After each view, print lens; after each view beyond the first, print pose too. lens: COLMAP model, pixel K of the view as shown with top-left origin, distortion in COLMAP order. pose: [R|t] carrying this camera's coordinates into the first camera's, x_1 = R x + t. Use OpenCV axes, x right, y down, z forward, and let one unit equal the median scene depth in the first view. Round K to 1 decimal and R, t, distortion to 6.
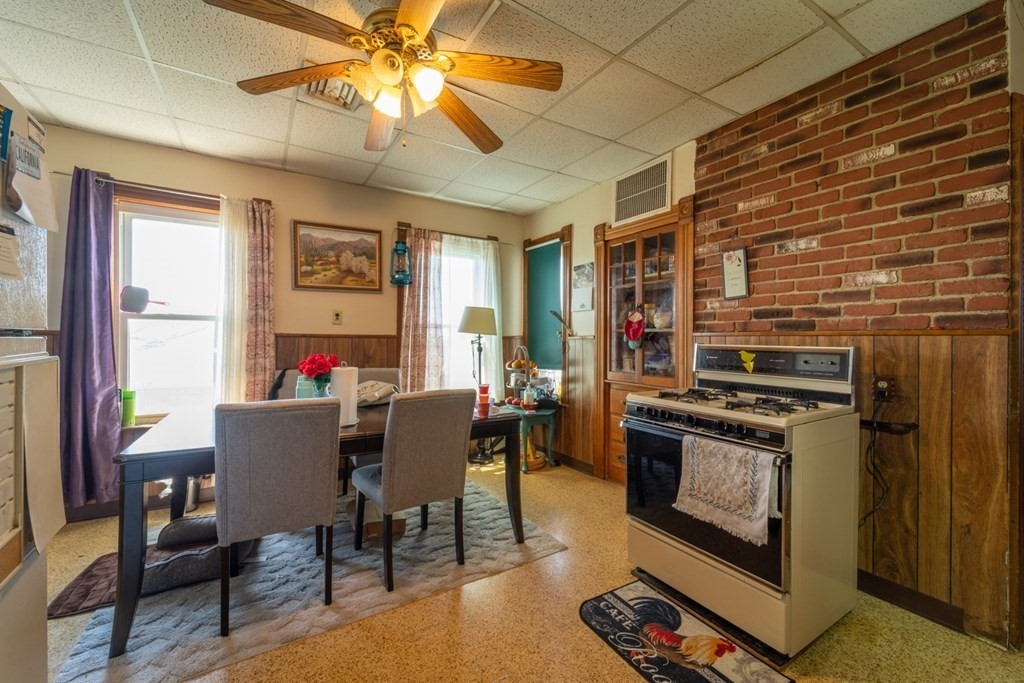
lens RADIAL K [[409.9, 0, 512.4], [0, 409.9, 340.8], [0, 0, 1]] dist [-0.001529, -0.000153]
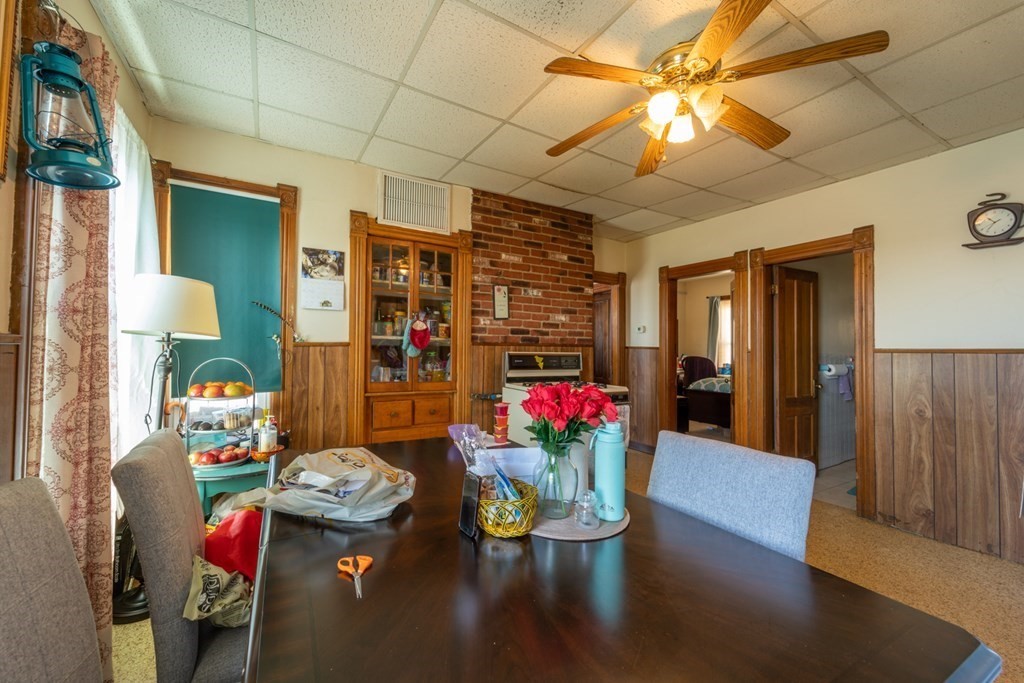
lens RADIAL K [[409.9, 0, 513.4], [0, 409.9, 338.4], [0, 0, 1]] dist [-0.001529, -0.000153]
pose [[0.013649, 0.014041, 0.999808, -0.908947], [-0.009865, 0.999855, -0.013907, -0.017770], [-0.999858, -0.009674, 0.013785, 0.963739]]
